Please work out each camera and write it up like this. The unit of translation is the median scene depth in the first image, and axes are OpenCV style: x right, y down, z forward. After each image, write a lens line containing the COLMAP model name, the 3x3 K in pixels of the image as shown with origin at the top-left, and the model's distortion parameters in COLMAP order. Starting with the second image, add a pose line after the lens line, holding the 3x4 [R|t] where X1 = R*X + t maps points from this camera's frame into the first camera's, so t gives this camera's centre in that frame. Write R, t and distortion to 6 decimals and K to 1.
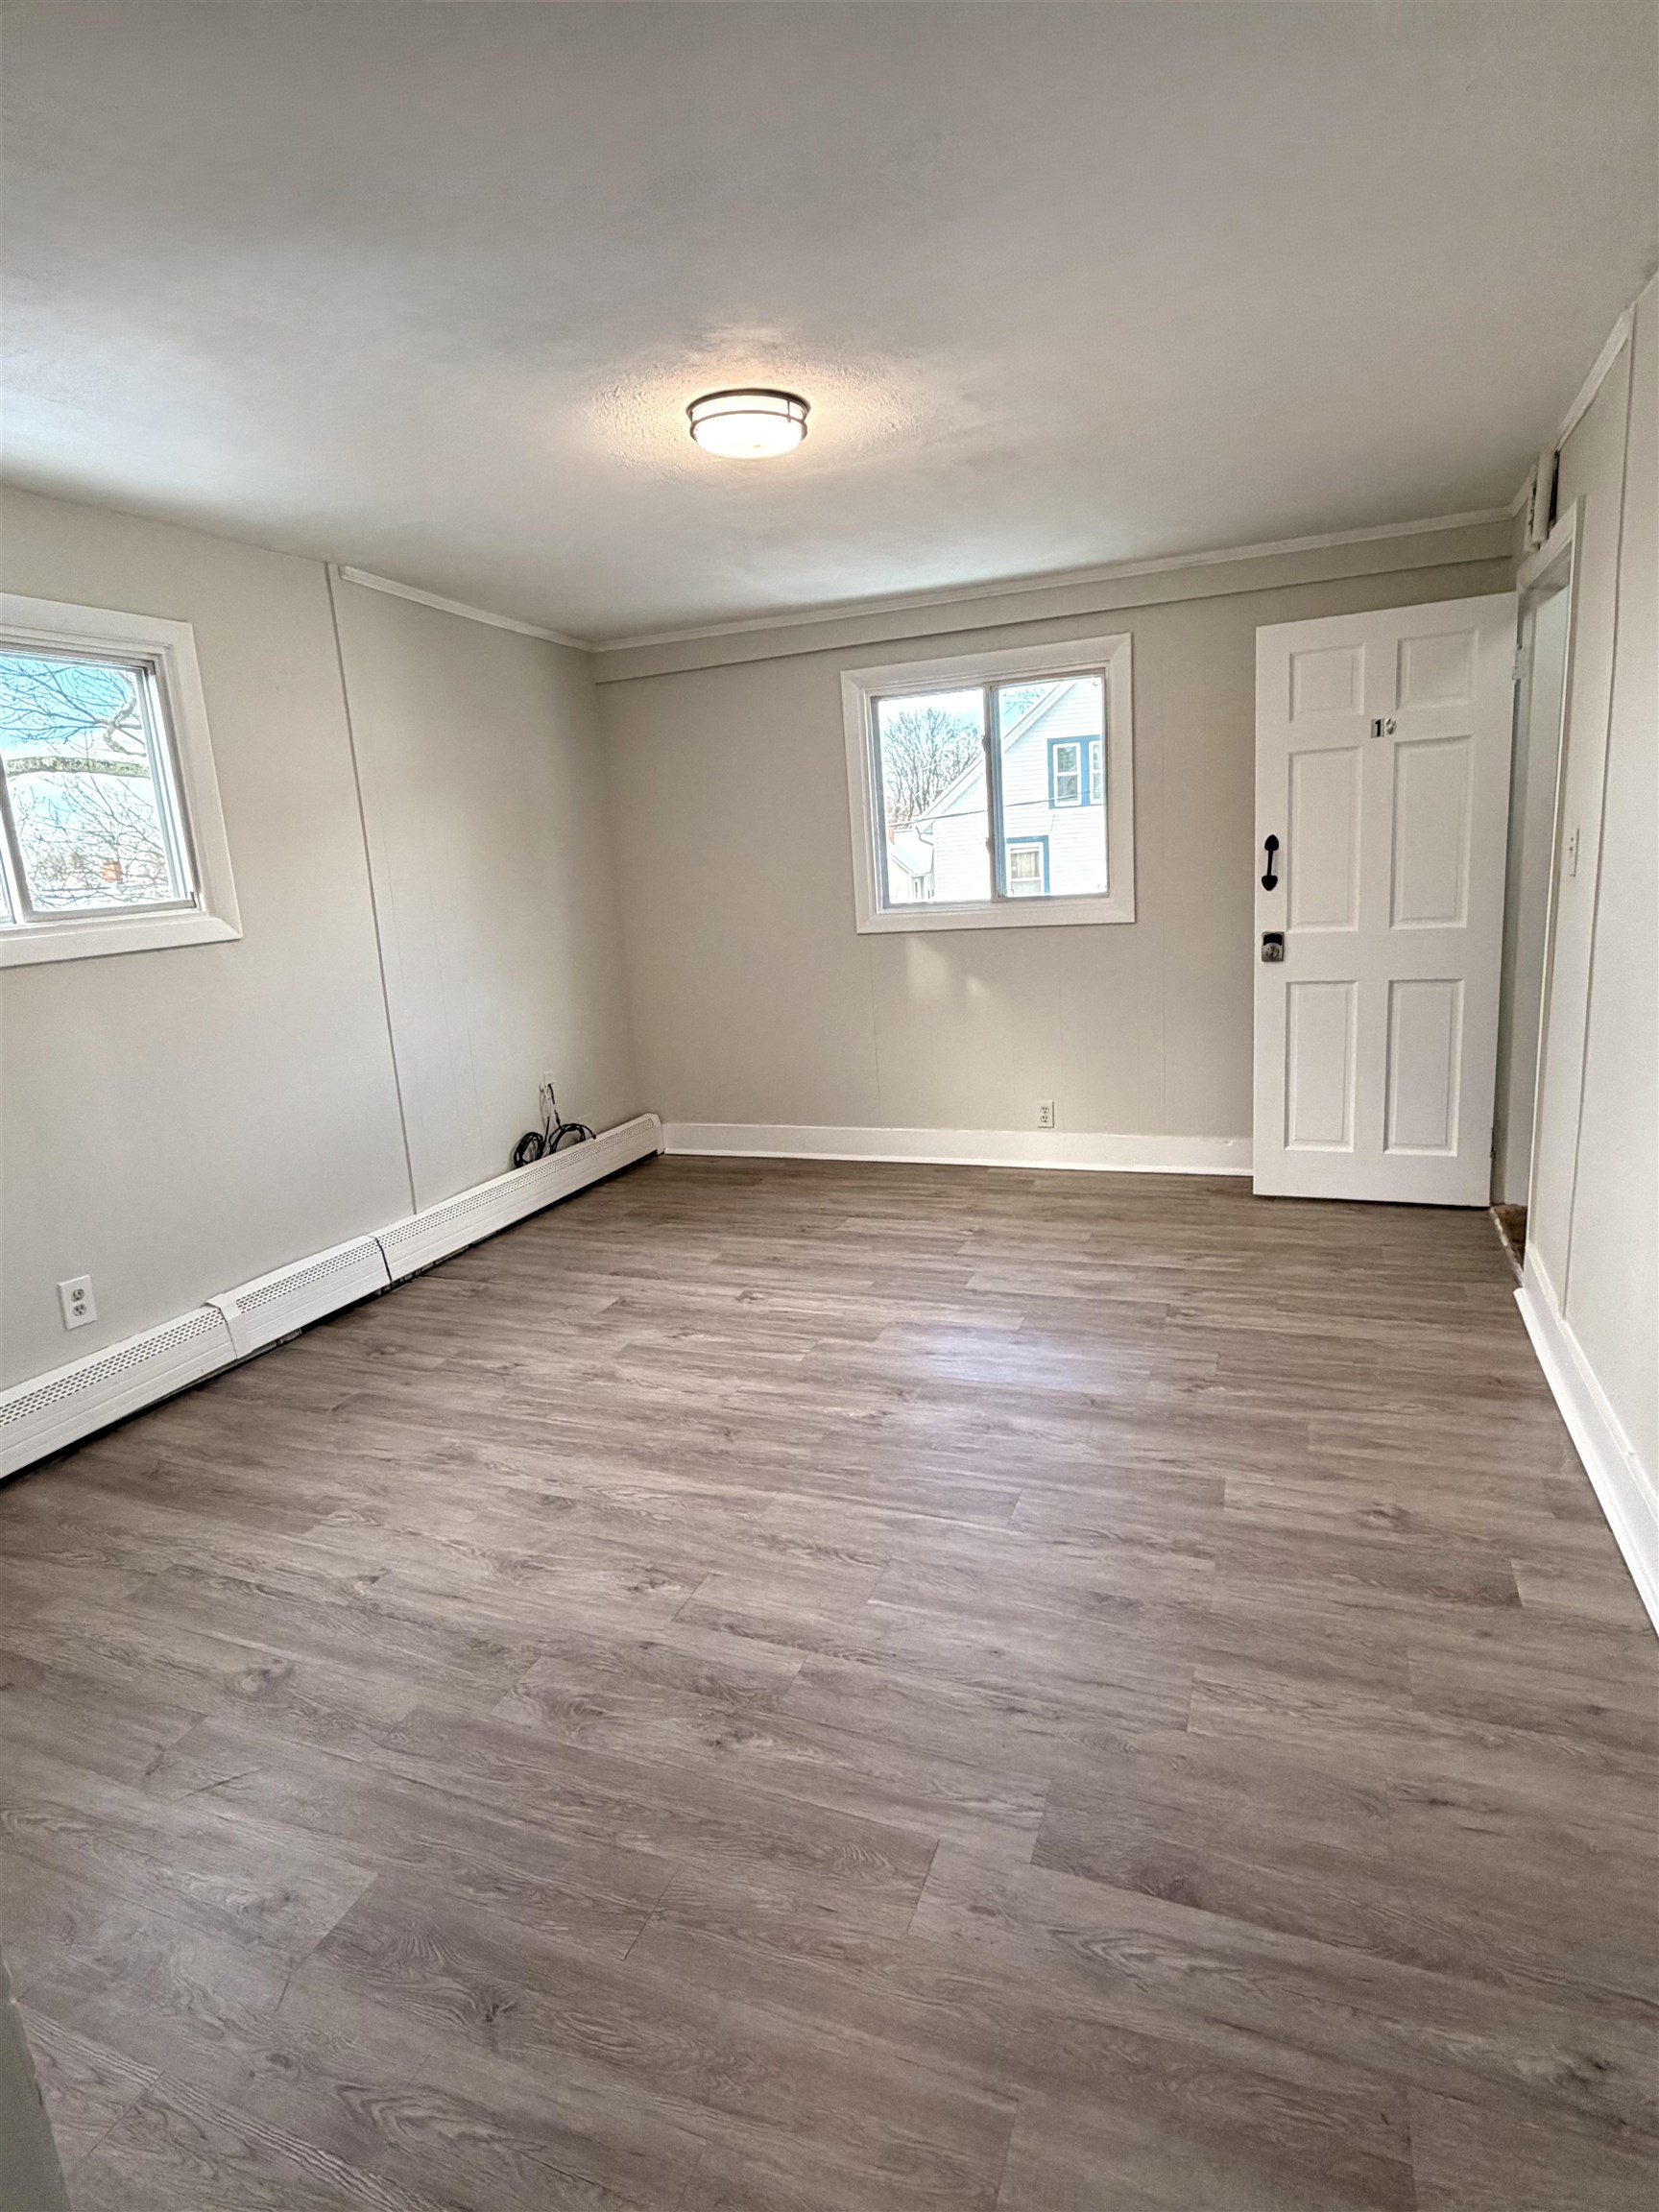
lens RADIAL K [[1166.6, 0, 829.5], [0, 1166.6, 1106.0], [0, 0, 1]] dist [-0.003538, -0.000216]
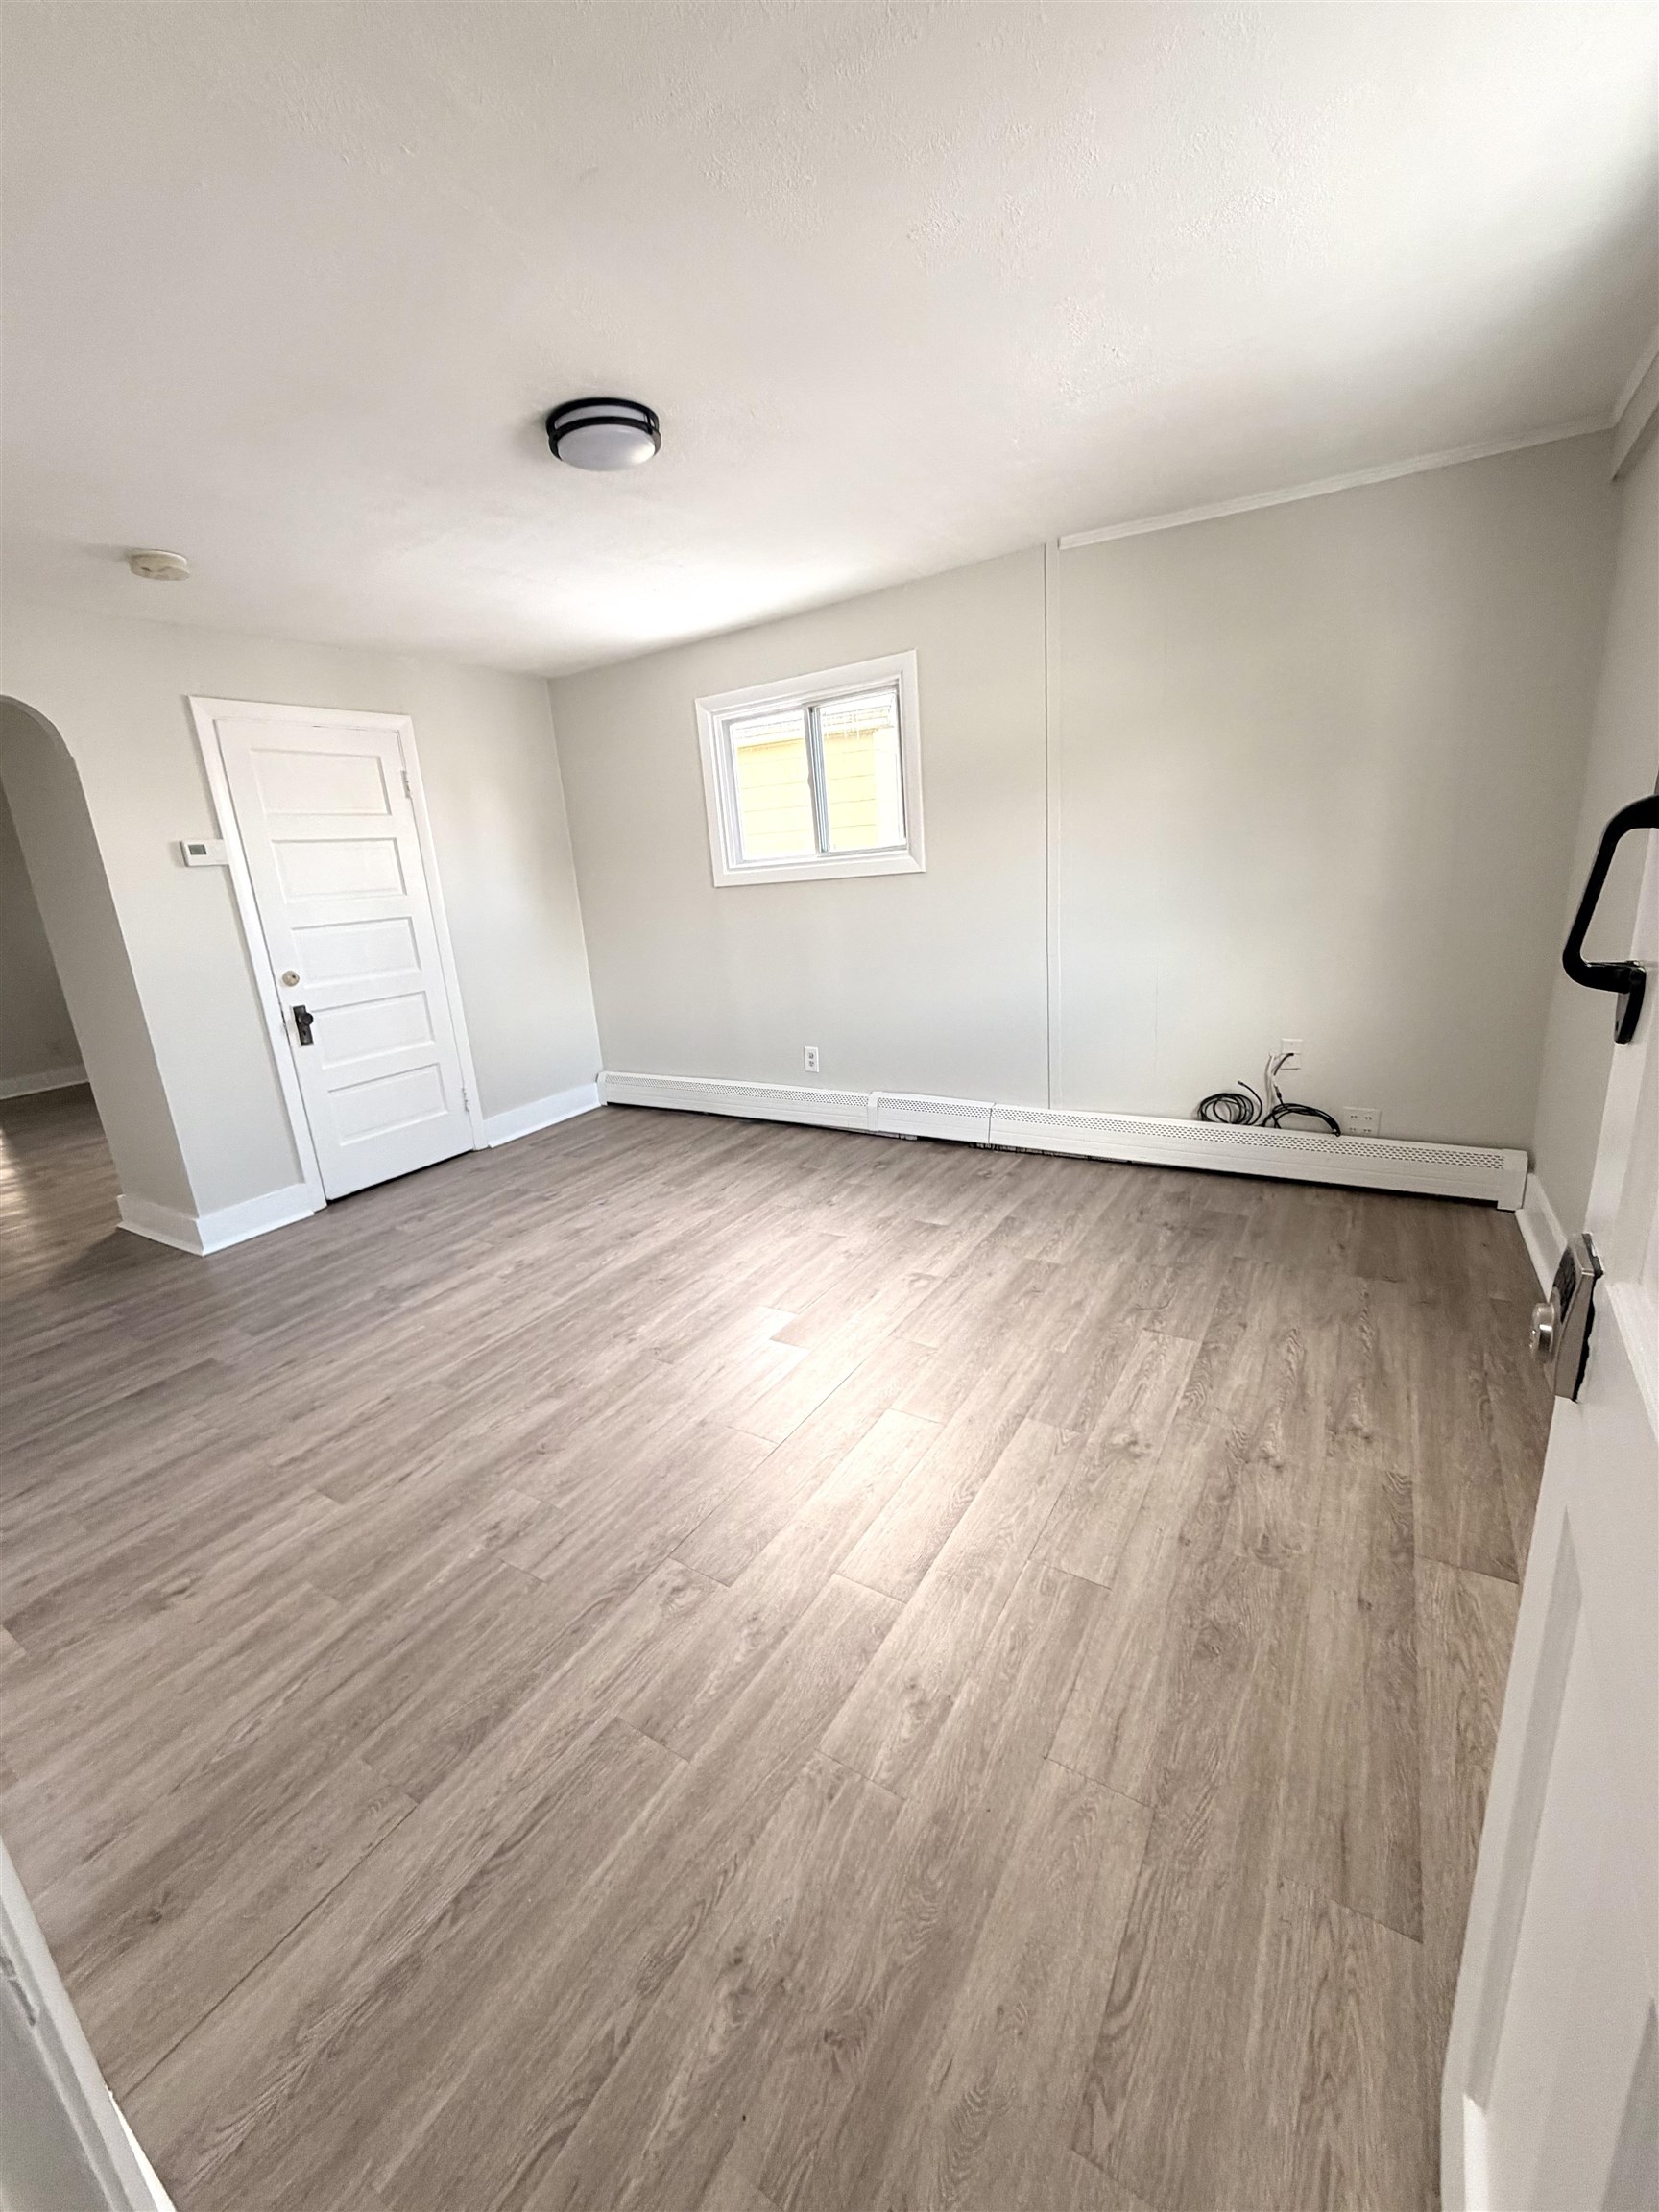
lens RADIAL K [[879.8, 0, 833.0], [0, 879.8, 1097.4], [0, 0, 1]] dist [-0.000828, 0.000773]
pose [[-0.171128, 0.327306, -0.929293, 0.710854], [-0.125427, 0.928295, 0.350052, -0.282431], [0.977232, 0.176462, -0.117804, 1.181554]]
